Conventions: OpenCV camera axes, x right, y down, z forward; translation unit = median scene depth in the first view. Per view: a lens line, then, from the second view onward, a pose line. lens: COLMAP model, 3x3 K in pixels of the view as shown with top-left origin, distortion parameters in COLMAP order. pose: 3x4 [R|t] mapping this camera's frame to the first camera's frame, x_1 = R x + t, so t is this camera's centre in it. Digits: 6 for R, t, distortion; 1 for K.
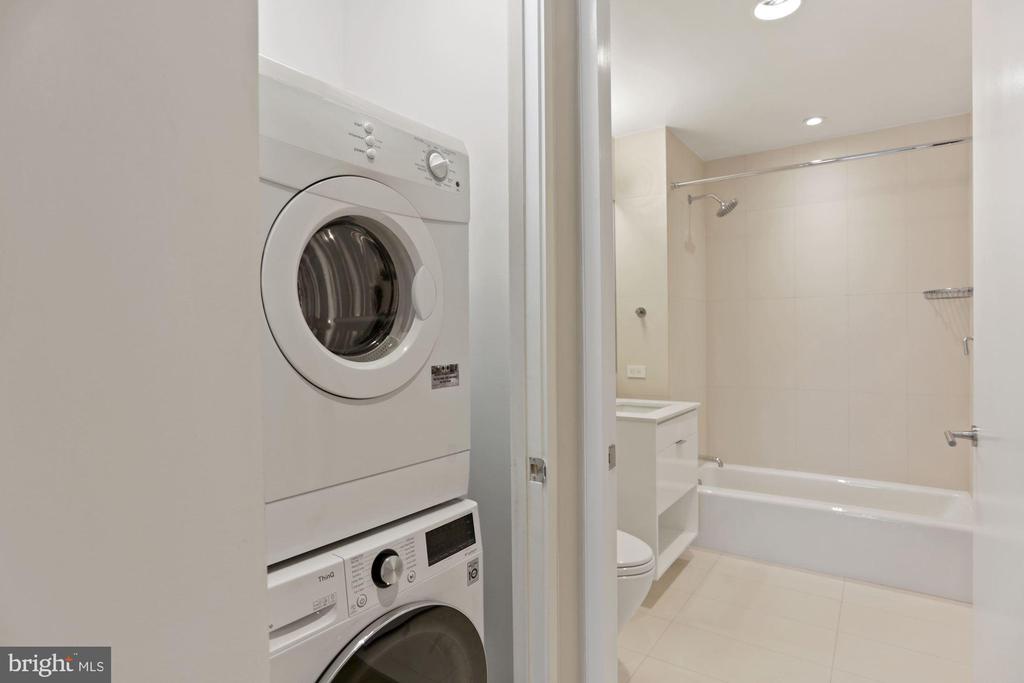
lens RADIAL K [[582.3, 0, 508.7], [0, 582.3, 339.8], [0, 0, 1]] dist [0.002403, 0.003692]
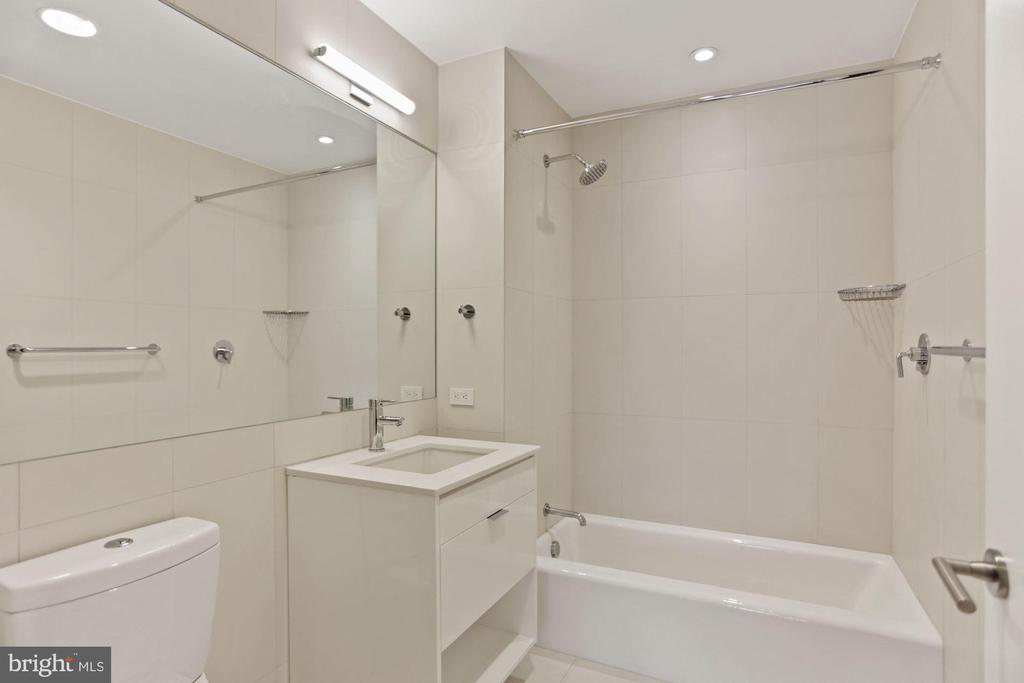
lens RADIAL K [[582.3, 0, 511.1], [0, 582.3, 341.4], [0, 0, 1]] dist [0.002403, 0.003692]
pose [[0.990197, 0.009831, 0.139329, 0.184727], [-0.008174, 0.999889, -0.012465, -0.003514], [-0.139436, 0.011204, 0.990168, 0.310962]]
